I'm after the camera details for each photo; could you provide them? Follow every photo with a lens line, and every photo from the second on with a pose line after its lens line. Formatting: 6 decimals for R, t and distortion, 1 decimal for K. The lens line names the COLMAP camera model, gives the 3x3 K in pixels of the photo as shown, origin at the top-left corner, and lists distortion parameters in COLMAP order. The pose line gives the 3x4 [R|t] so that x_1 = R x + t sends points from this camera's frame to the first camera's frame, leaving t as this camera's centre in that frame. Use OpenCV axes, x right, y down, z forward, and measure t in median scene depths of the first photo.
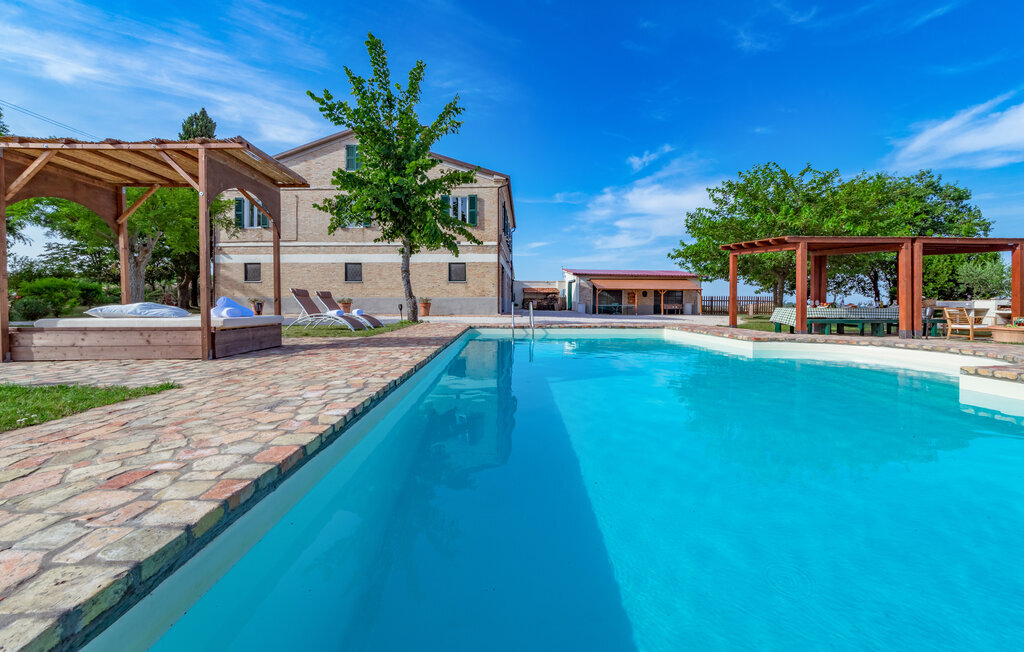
lens RADIAL K [[396.8, 0, 513.4], [0, 396.8, 304.2], [0, 0, 1]] dist [-0.007932, 0.002825]
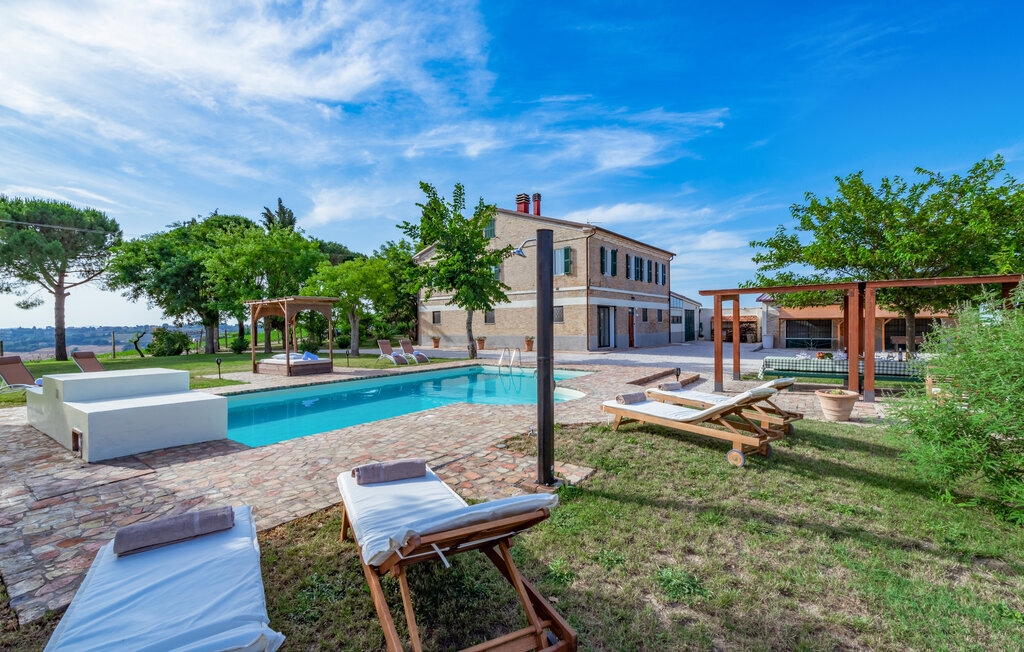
lens RADIAL K [[422.2, 0, 504.4], [0, 422.2, 323.8], [0, 0, 1]] dist [-0.000198, -0.000016]
pose [[0.801035, -0.015539, -0.598416, 0.480031], [0.009885, 0.999870, -0.012732, -0.037821], [0.598536, 0.004284, 0.801084, -0.092944]]
